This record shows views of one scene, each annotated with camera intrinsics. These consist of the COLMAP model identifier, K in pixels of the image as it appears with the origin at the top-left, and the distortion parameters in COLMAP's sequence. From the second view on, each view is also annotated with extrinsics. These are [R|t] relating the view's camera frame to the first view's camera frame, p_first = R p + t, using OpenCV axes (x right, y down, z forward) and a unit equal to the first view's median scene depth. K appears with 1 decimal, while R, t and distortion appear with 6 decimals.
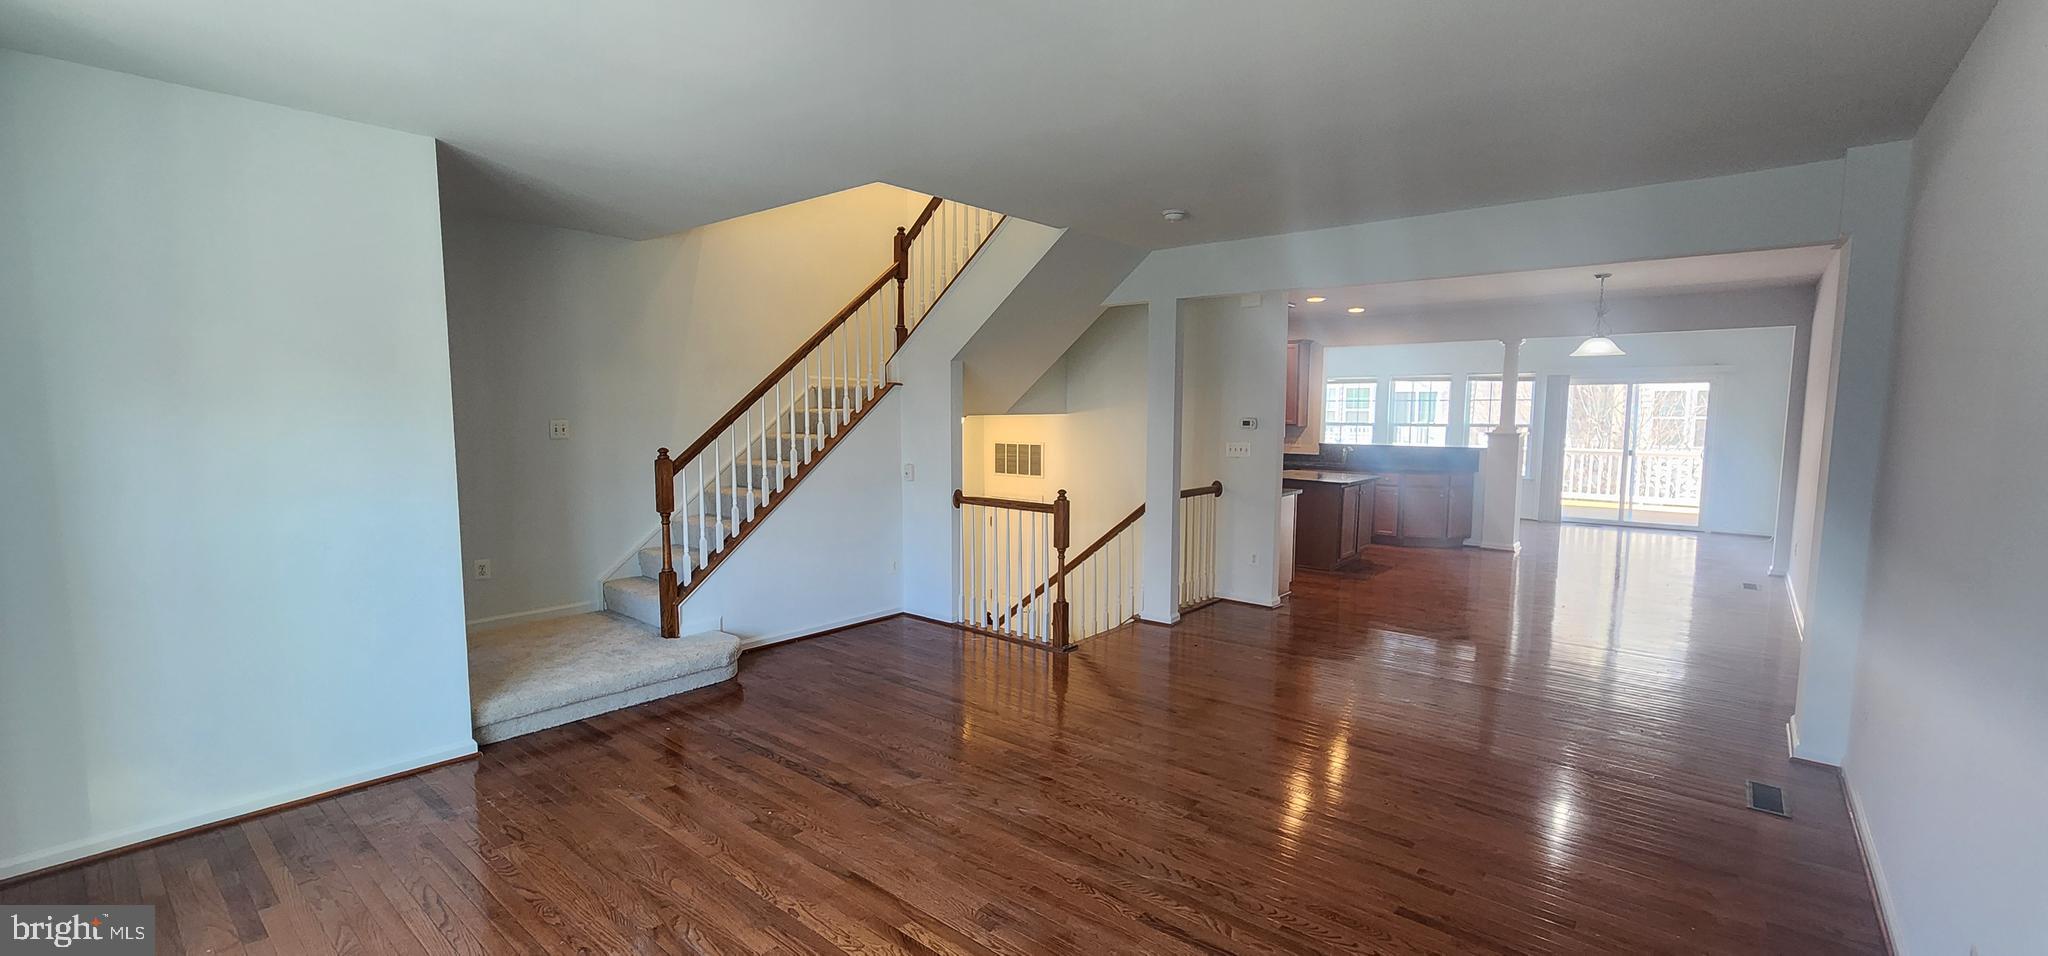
lens RADIAL K [[837.9, 0, 1025.9], [0, 837.9, 492.1], [0, 0, 1]] dist [-0.000825, 0.001611]
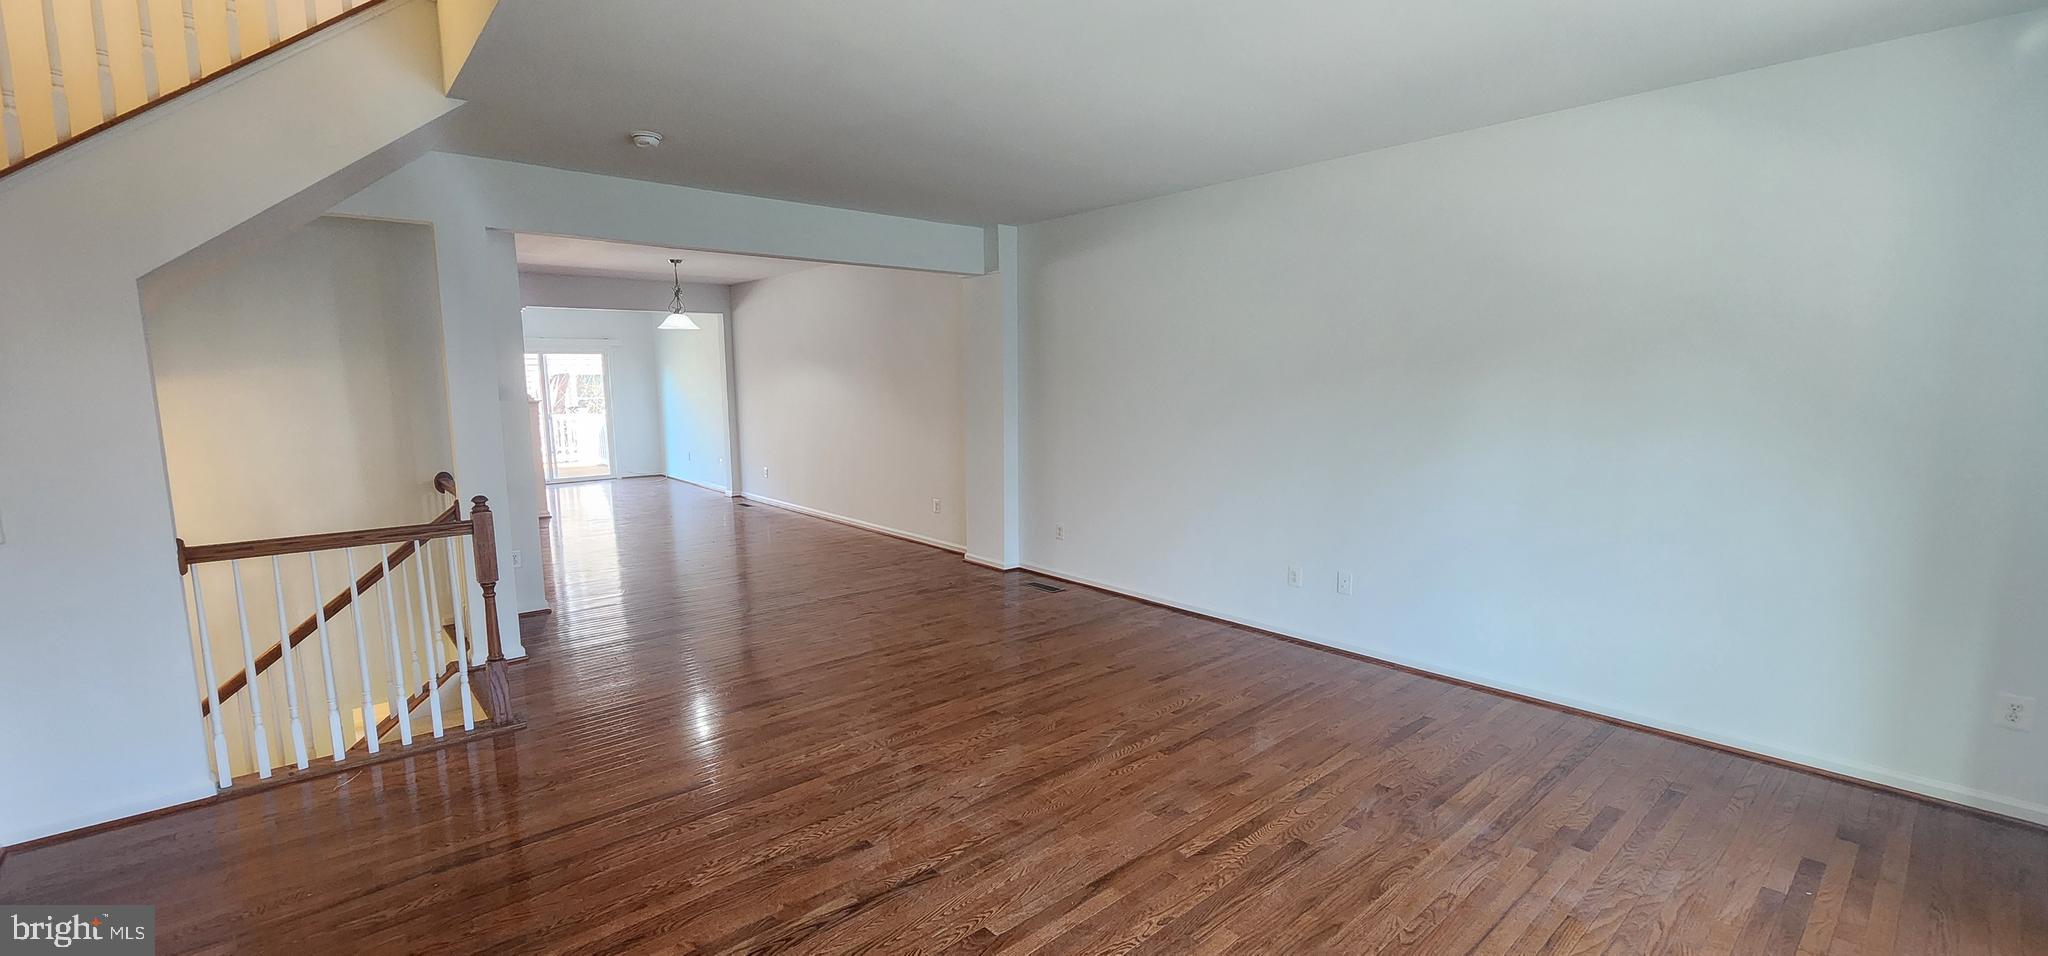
lens RADIAL K [[837.9, 0, 1019.6], [0, 837.9, 474.2], [0, 0, 1]] dist [-0.000825, 0.001611]
pose [[0.158581, -0.120271, 0.979993, -0.481623], [0.108828, 0.988635, 0.103721, -0.037577], [-0.981330, 0.090202, 0.169867, 0.406274]]
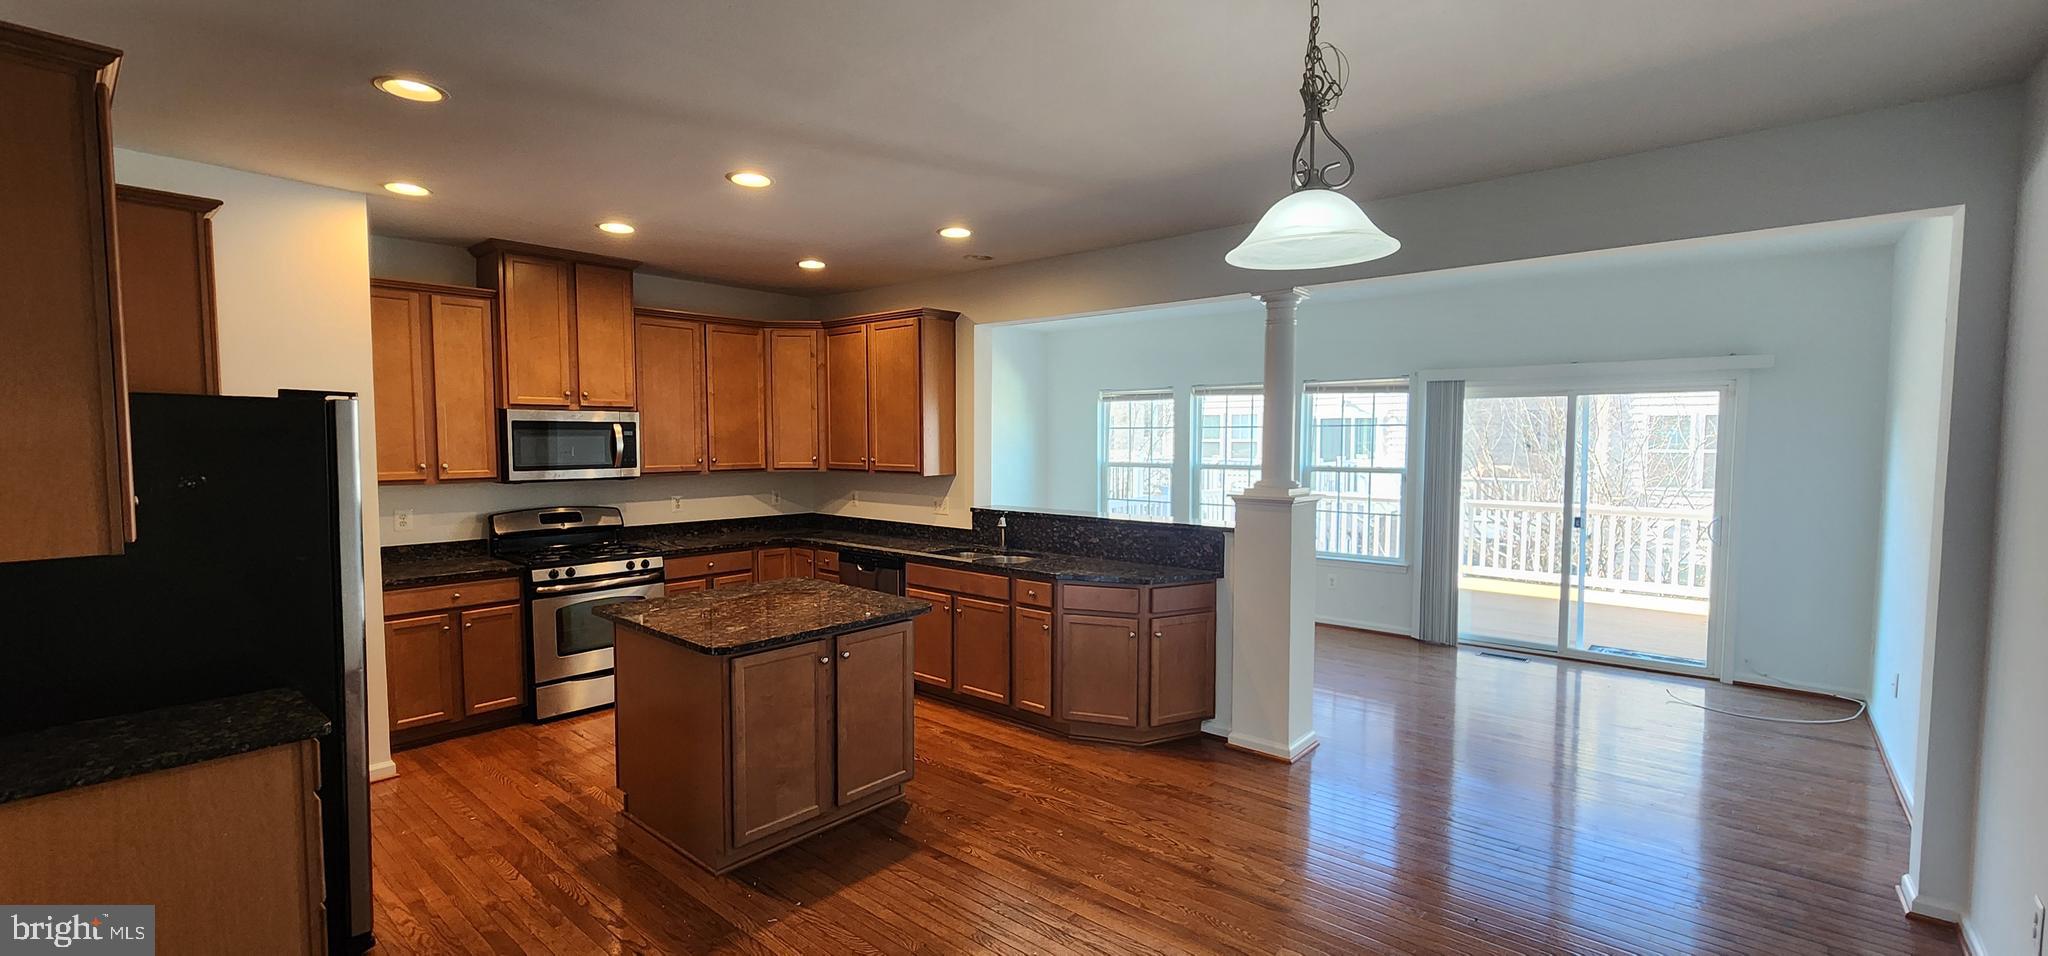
lens RADIAL K [[837.9, 0, 1025.6], [0, 837.9, 487.3], [0, 0, 1]] dist [-0.000825, 0.001611]
pose [[0.999949, -0.000752, -0.010031, 0.684628], [0.000349, 0.999194, -0.040130, -0.088574], [0.010053, 0.040124, 0.999144, 0.840036]]
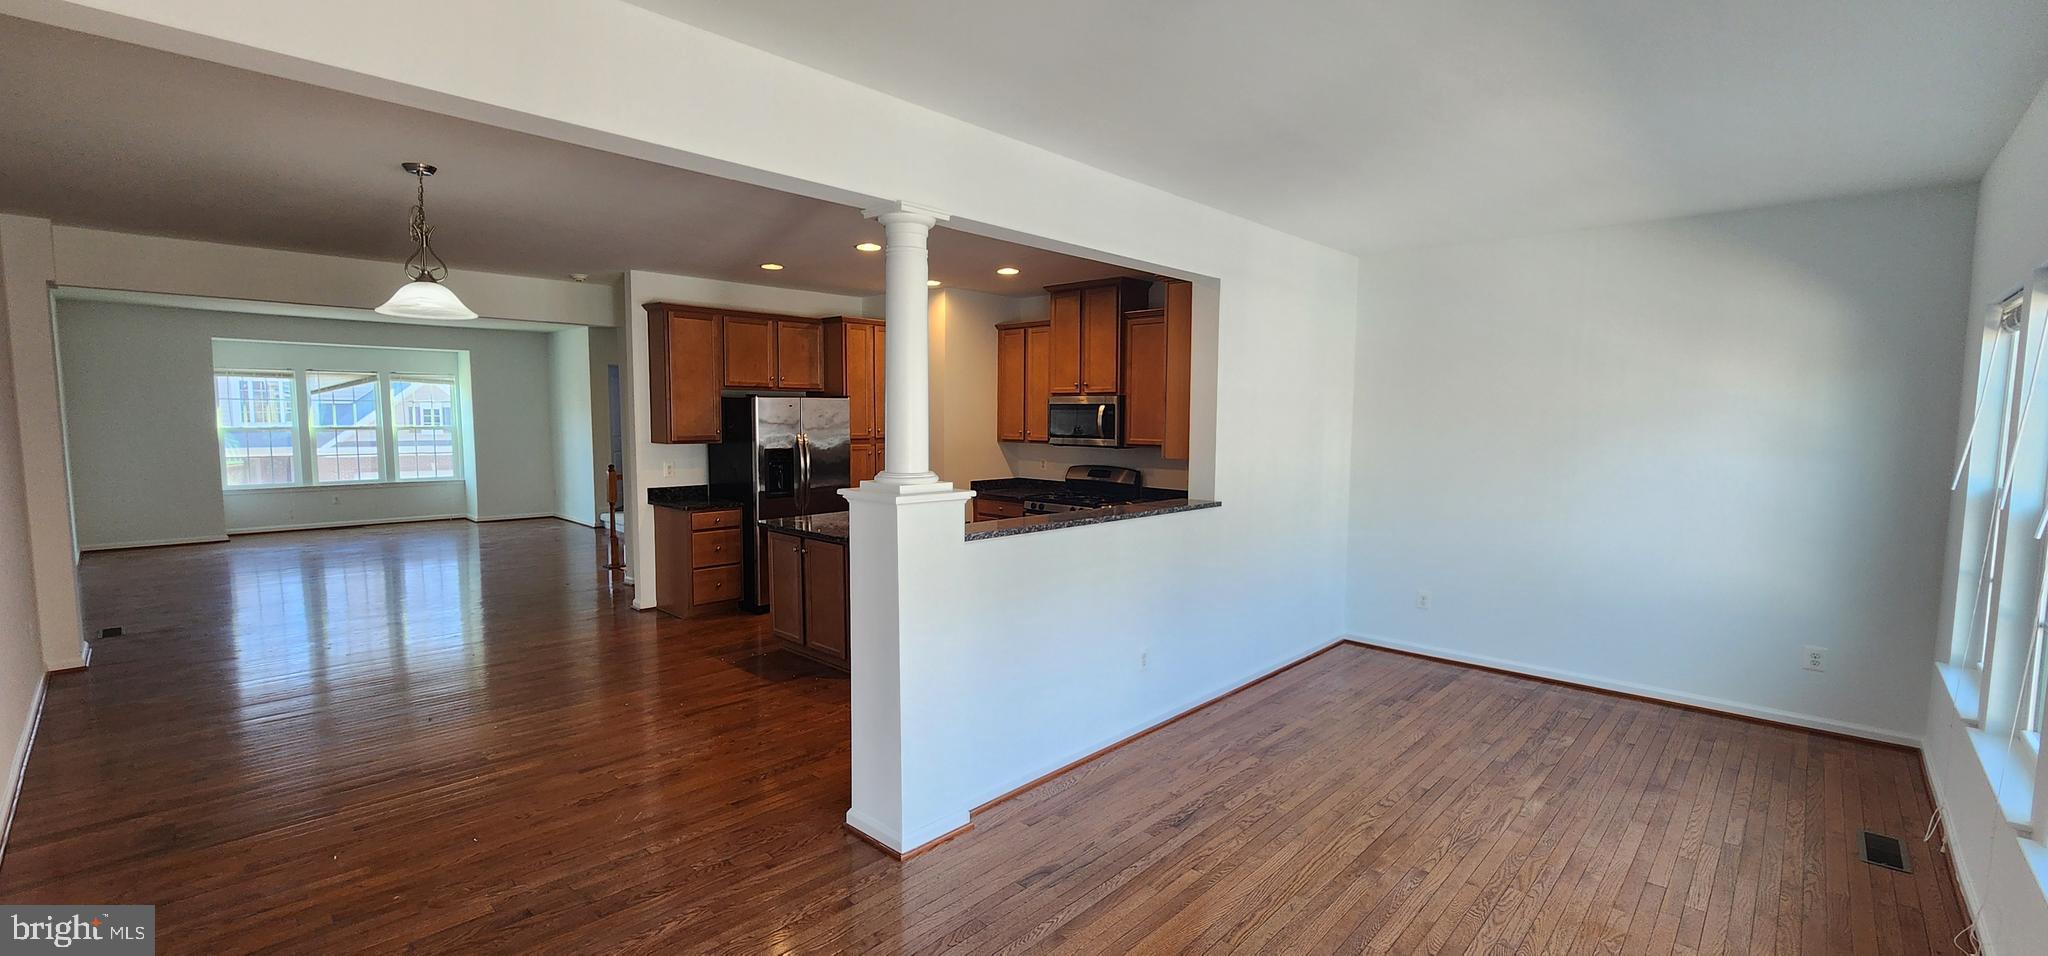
lens RADIAL K [[837.9, 0, 1022.9], [0, 837.9, 490.6], [0, 0, 1]] dist [-0.000825, 0.001611]
pose [[-0.051072, 0.087923, -0.994817, 1.406624], [-0.109592, 0.989608, 0.093088, -0.167839], [0.992664, 0.113778, -0.040906, 1.647323]]
